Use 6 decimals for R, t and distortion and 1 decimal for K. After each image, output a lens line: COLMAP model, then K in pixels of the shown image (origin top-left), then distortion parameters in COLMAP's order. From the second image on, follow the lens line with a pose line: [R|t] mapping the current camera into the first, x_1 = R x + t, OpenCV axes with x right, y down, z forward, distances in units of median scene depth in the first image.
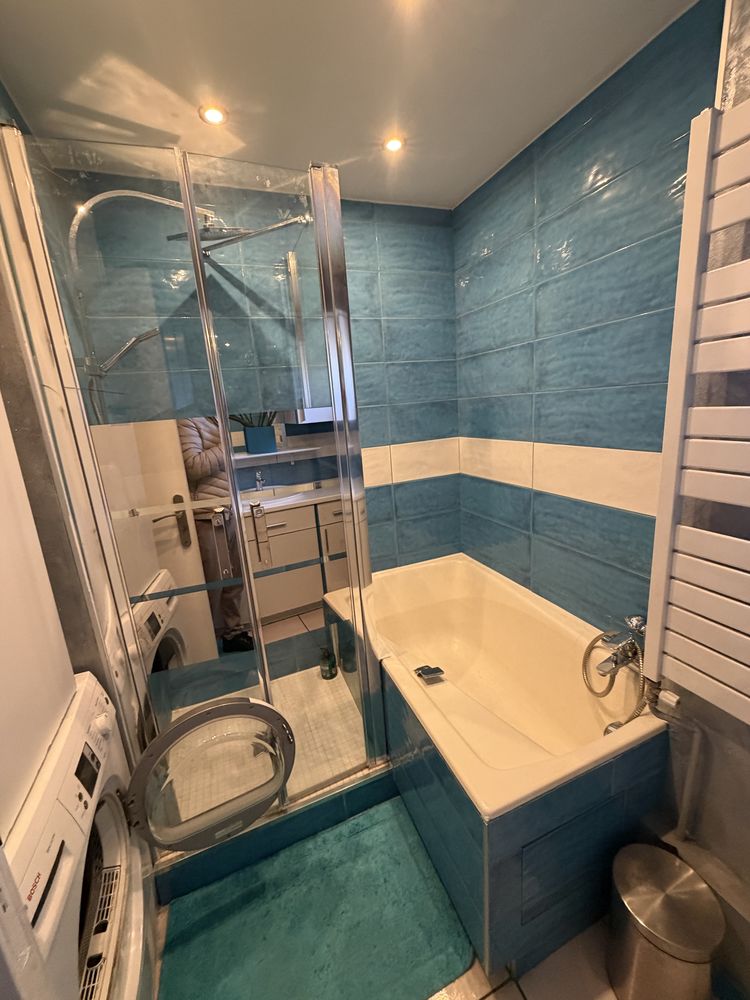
lens RADIAL K [[398.2, 0, 373.4], [0, 398.2, 495.9], [0, 0, 1]] dist [0.001098, -0.000144]
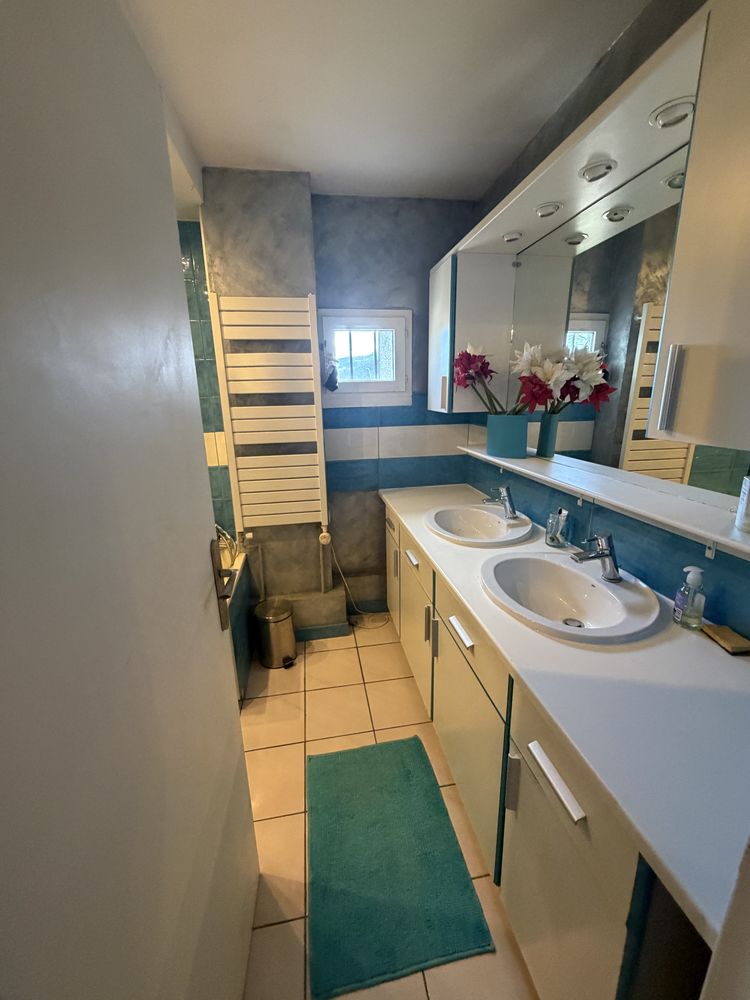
lens RADIAL K [[398.2, 0, 373.9], [0, 398.2, 497.3], [0, 0, 1]] dist [0.001098, -0.000144]
pose [[0.206296, -0.182673, 0.961287, -1.292199], [0.224345, 0.965079, 0.135249, 0.151888], [-0.952424, 0.187759, 0.240074, -0.276845]]
